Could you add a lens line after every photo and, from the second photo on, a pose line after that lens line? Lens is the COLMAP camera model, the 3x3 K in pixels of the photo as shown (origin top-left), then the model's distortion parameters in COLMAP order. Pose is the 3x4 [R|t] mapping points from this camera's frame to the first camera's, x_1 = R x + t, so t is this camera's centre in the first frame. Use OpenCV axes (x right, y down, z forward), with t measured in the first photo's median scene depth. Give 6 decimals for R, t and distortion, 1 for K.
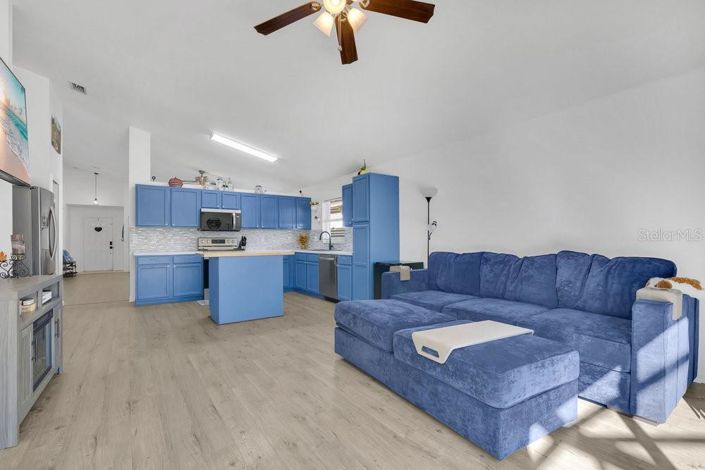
lens RADIAL K [[331.5, 0, 352.5], [0, 331.5, 235.0], [0, 0, 1]] dist [-0.021314, -0.000384]
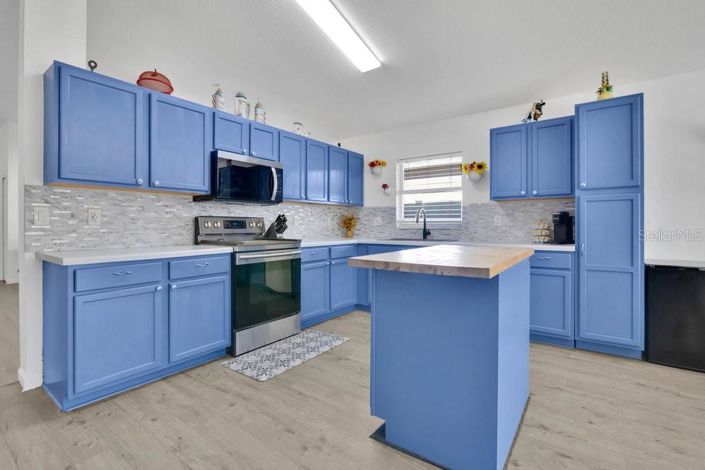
lens RADIAL K [[331.5, 0, 352.5], [0, 331.5, 235.0], [0, 0, 1]] dist [-0.021314, -0.000384]
pose [[0.945459, -0.005310, 0.325699, -0.411448], [-0.010215, 0.998892, 0.045938, 0.011003], [-0.325582, -0.046759, 0.944357, 0.492999]]
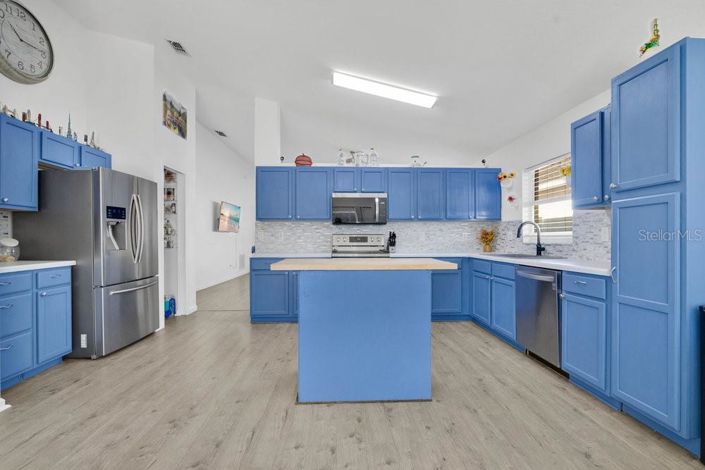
lens RADIAL K [[328.5, 0, 348.1], [0, 328.5, 241.2], [0, 0, 1]] dist [-0.013689, 0.000112]
pose [[0.841331, 0.007086, -0.540474, -0.042894], [0.007347, 0.999672, 0.024542, 0.005978], [0.540470, -0.024619, 0.841003, 0.401647]]
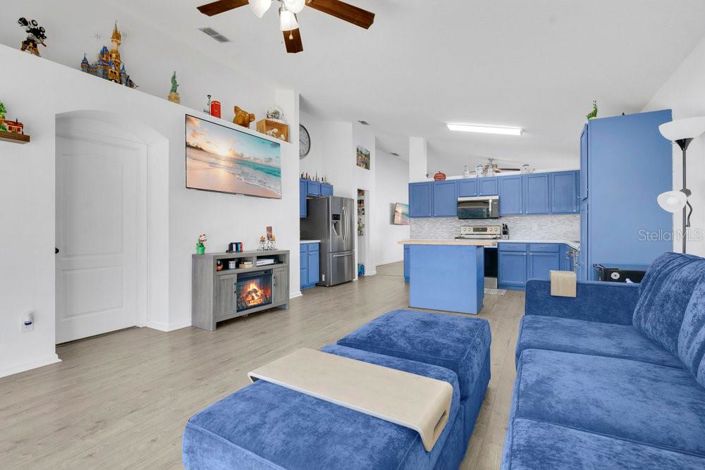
lens RADIAL K [[324.8, 0, 352.5], [0, 324.8, 235.0], [0, 0, 1]] dist [-0.001858, -0.000280]
pose [[0.437642, 0.015540, -0.899015, 0.305964], [0.019777, 0.999442, 0.026903, 0.002134], [0.898932, -0.029553, 0.437091, 0.240345]]
